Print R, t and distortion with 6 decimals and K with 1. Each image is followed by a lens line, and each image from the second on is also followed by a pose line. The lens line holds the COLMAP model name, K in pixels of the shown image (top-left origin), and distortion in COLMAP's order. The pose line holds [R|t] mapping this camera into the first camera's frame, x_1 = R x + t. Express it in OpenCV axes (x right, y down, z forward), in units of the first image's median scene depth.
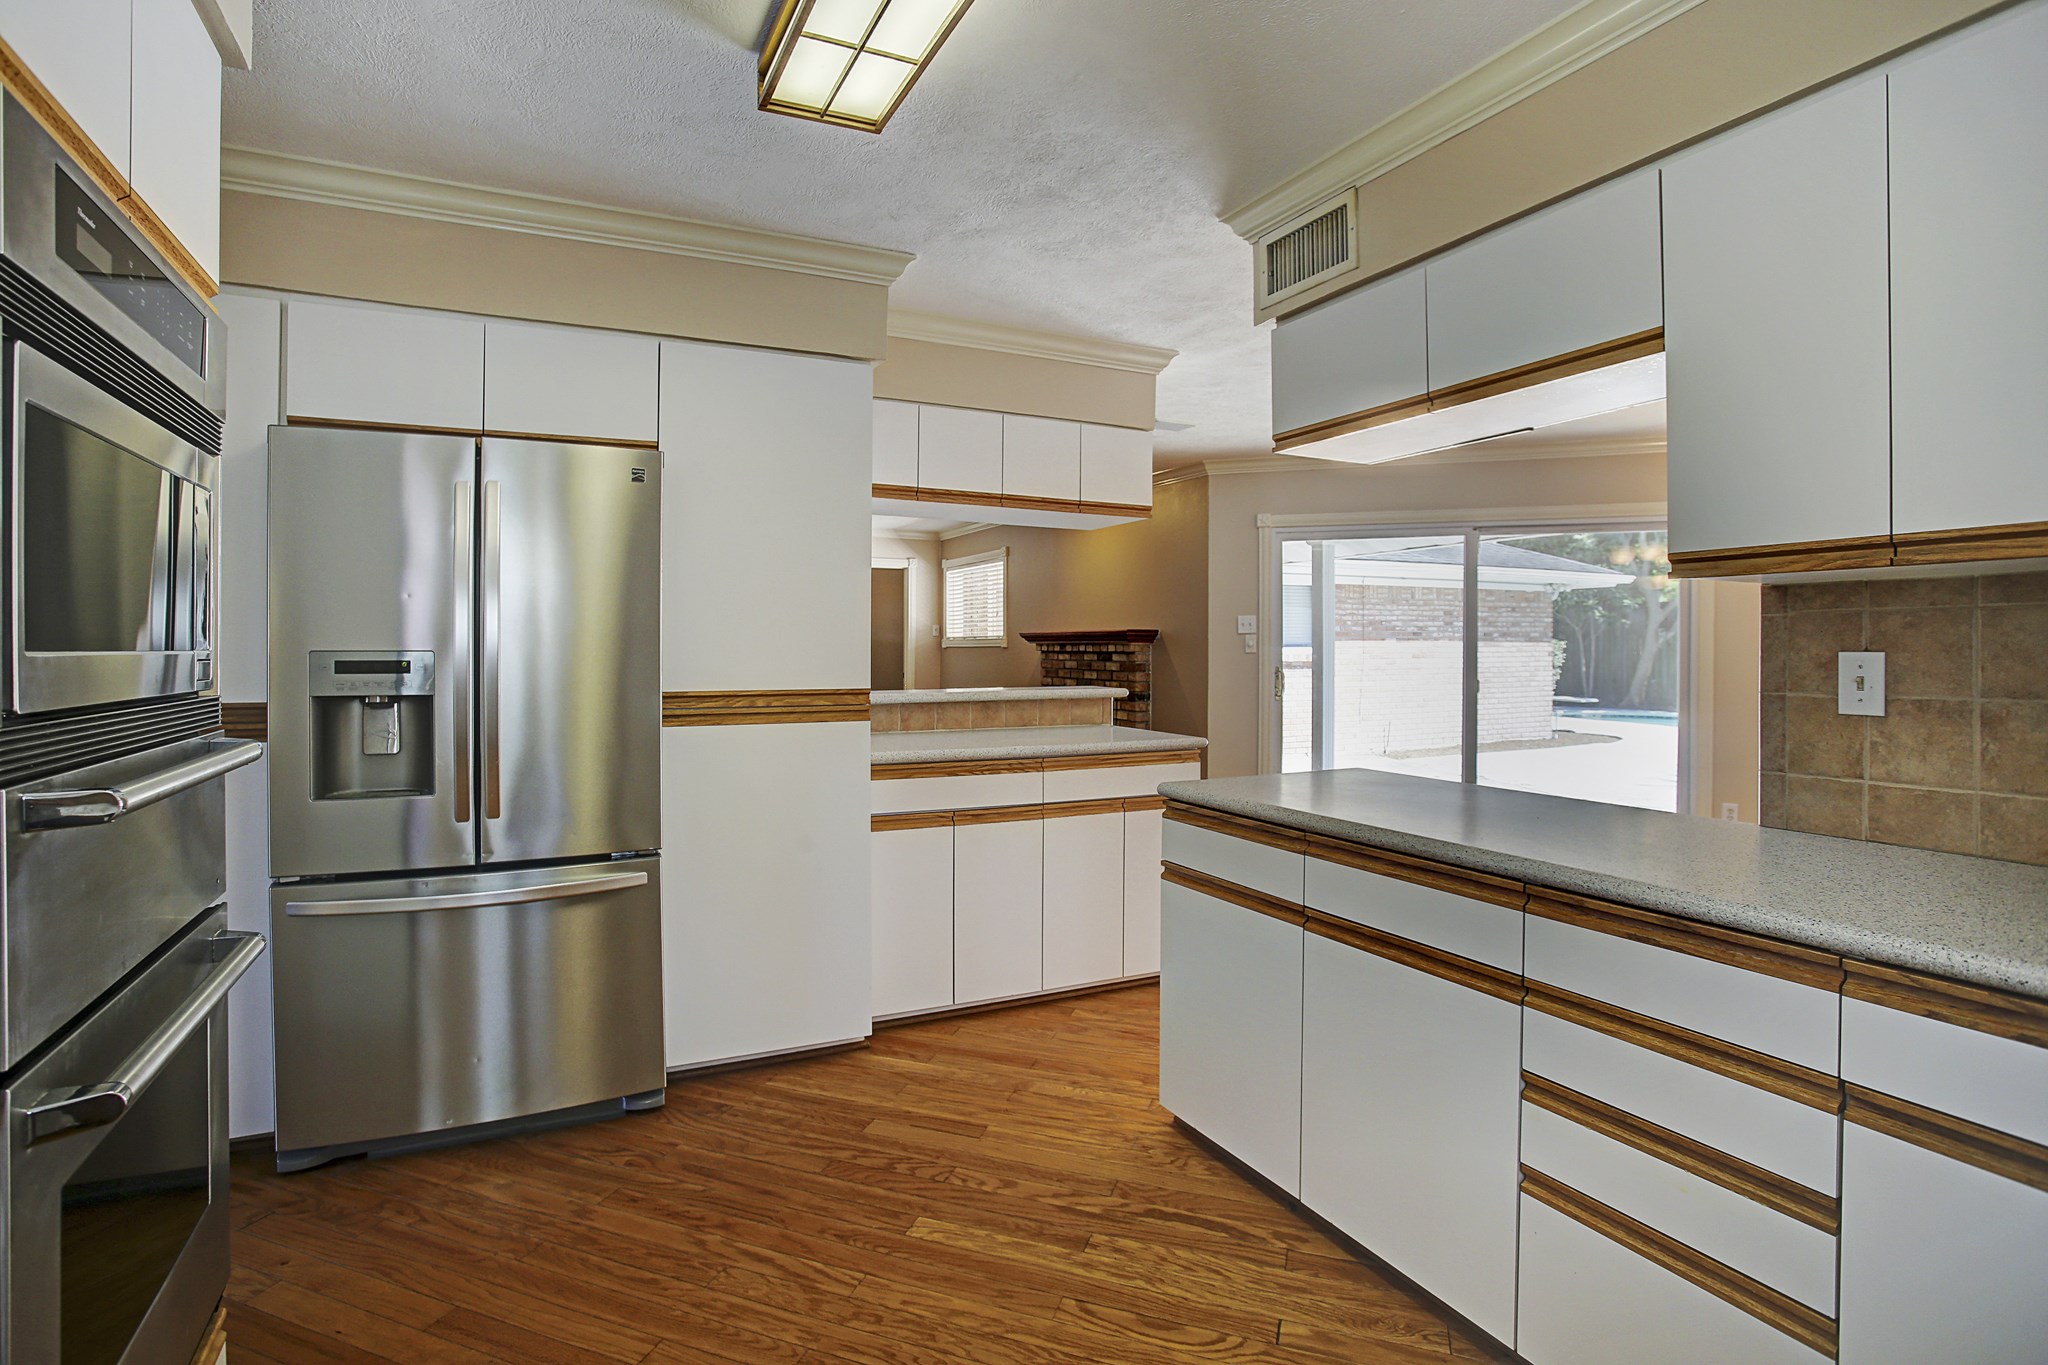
lens RADIAL K [[1012.5, 0, 1019.6], [0, 1012.5, 665.2], [0, 0, 1]] dist [-0.069307, 0.021180]
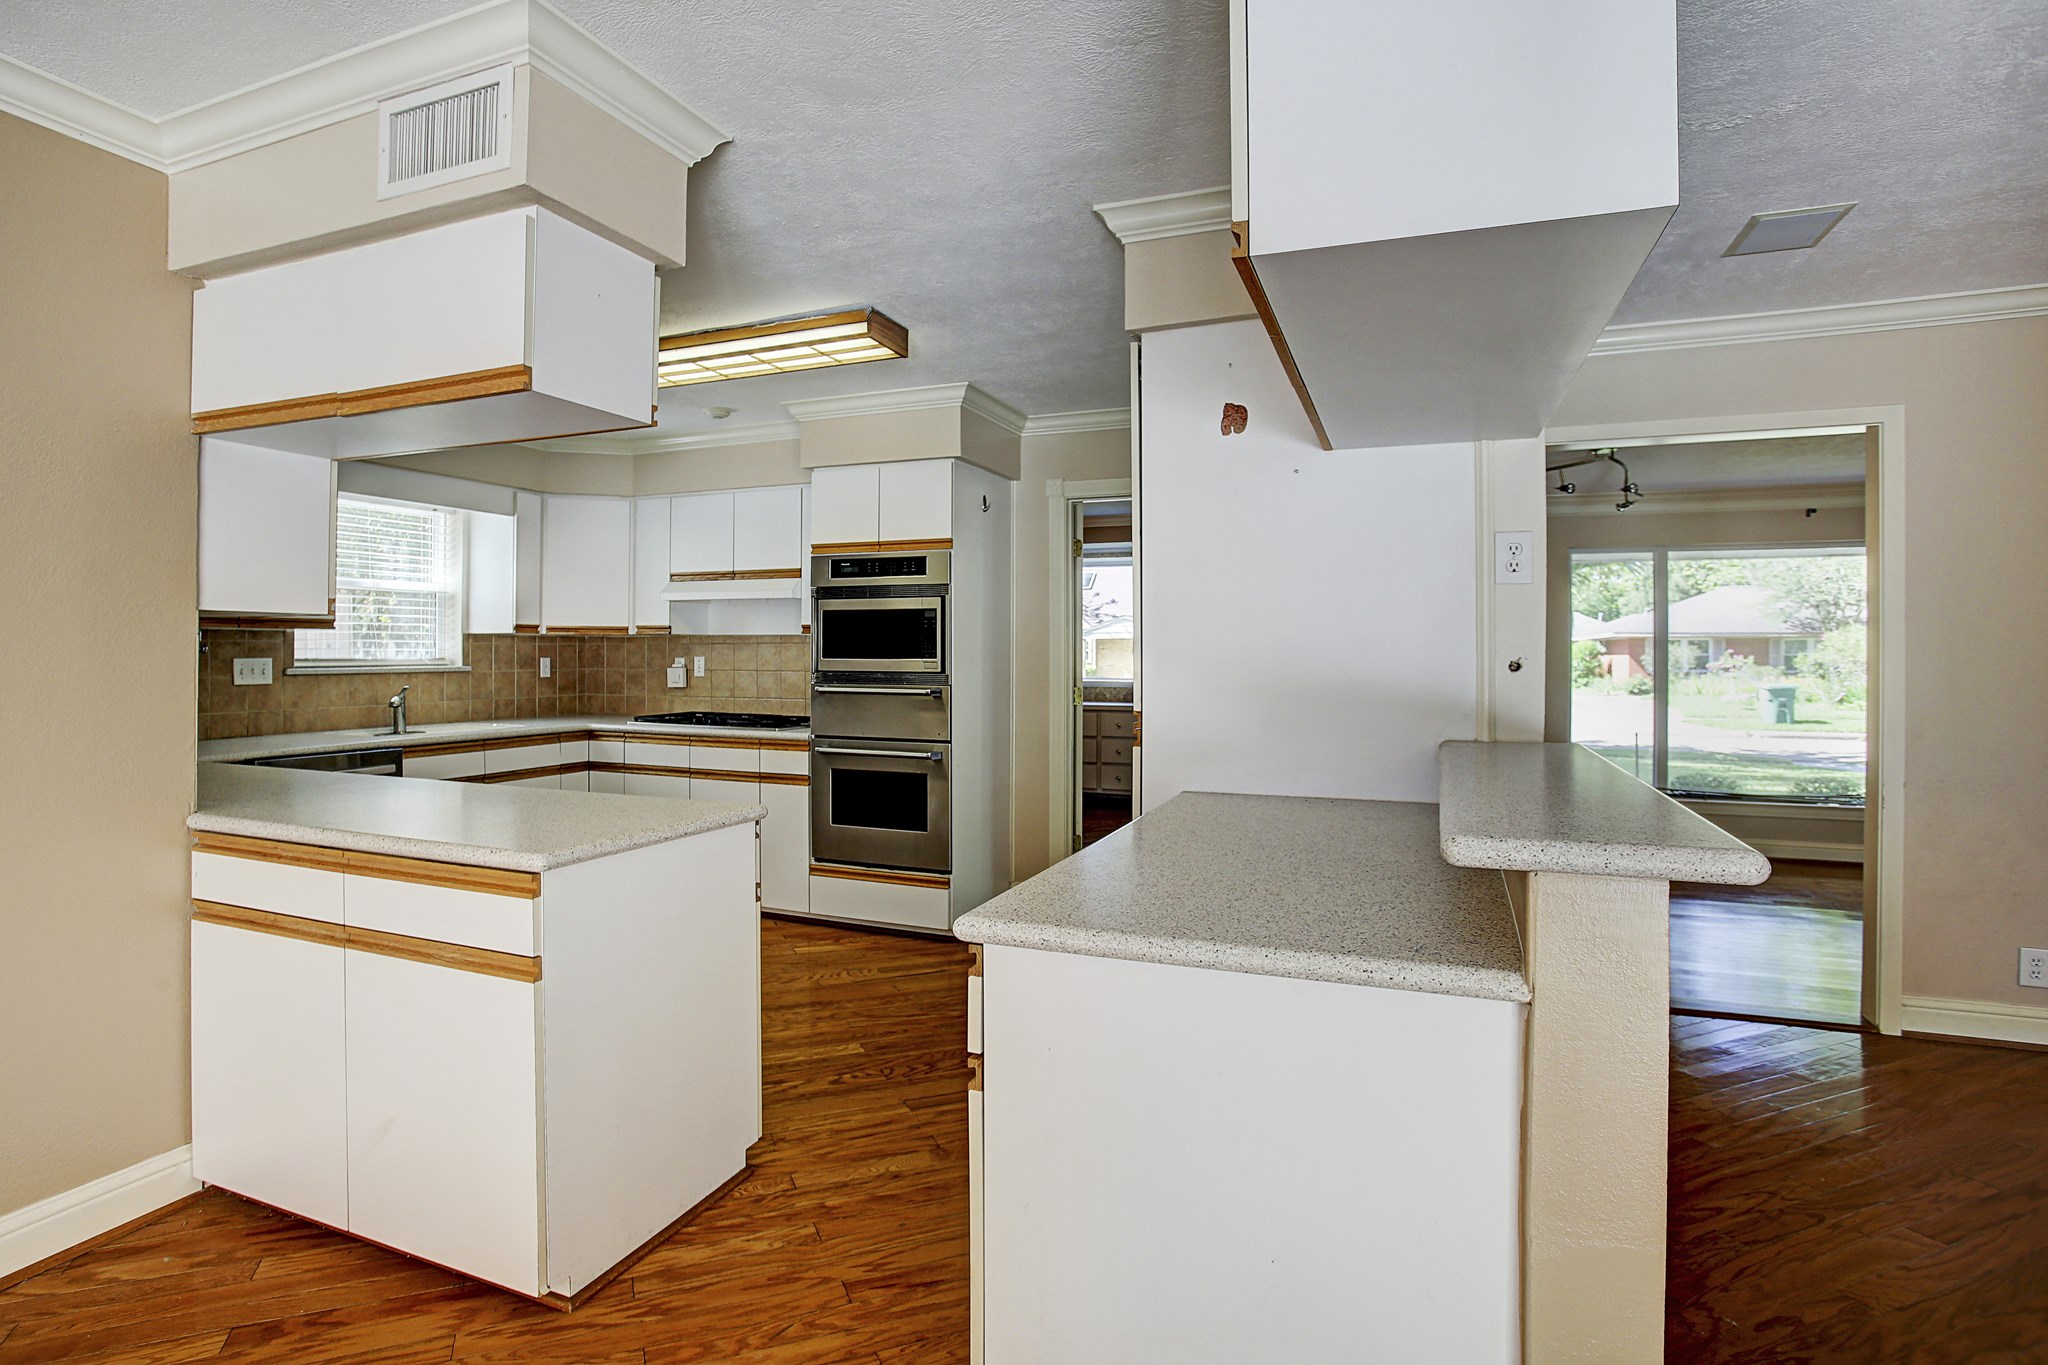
lens RADIAL K [[1012.5, 0, 1019.6], [0, 1012.5, 665.2], [0, 0, 1]] dist [-0.069307, 0.021180]
pose [[-0.736973, 0.013467, -0.675788, 0.211287], [-0.010427, 0.999456, 0.031289, -0.016122], [0.675842, 0.030105, -0.736432, 0.656619]]
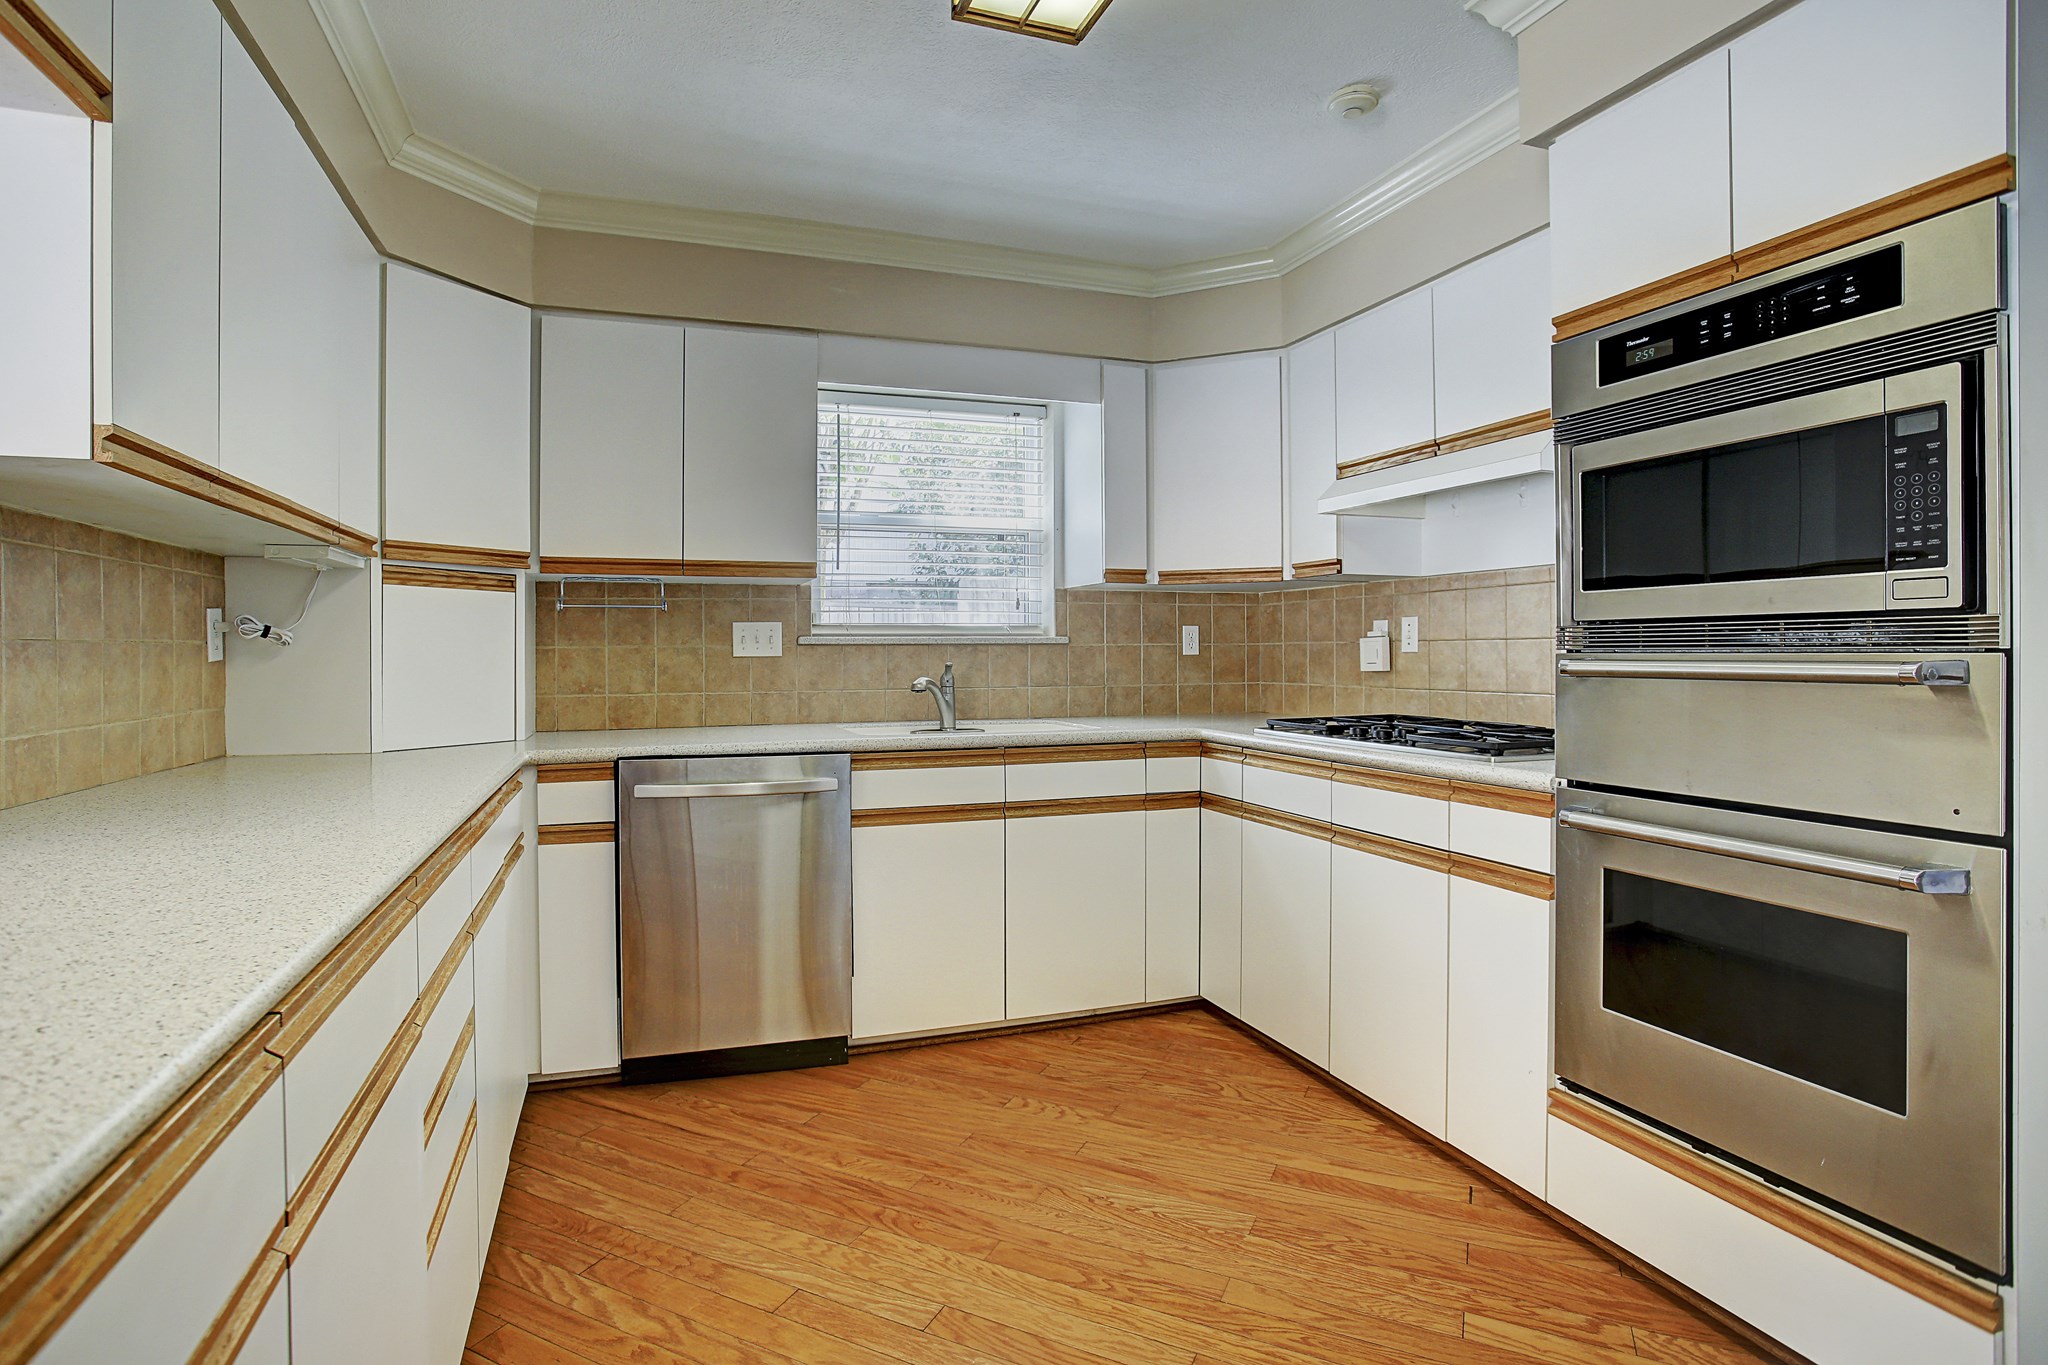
lens RADIAL K [[1064.1, 0, 1028.5], [0, 1064.1, 663.8], [0, 0, 1]] dist [-0.050008, 0.034857]
pose [[-0.995319, 0.010289, 0.096091, -0.006348], [0.012990, 0.999537, 0.027524, 0.009110], [-0.095763, 0.028643, -0.994992, 0.391772]]
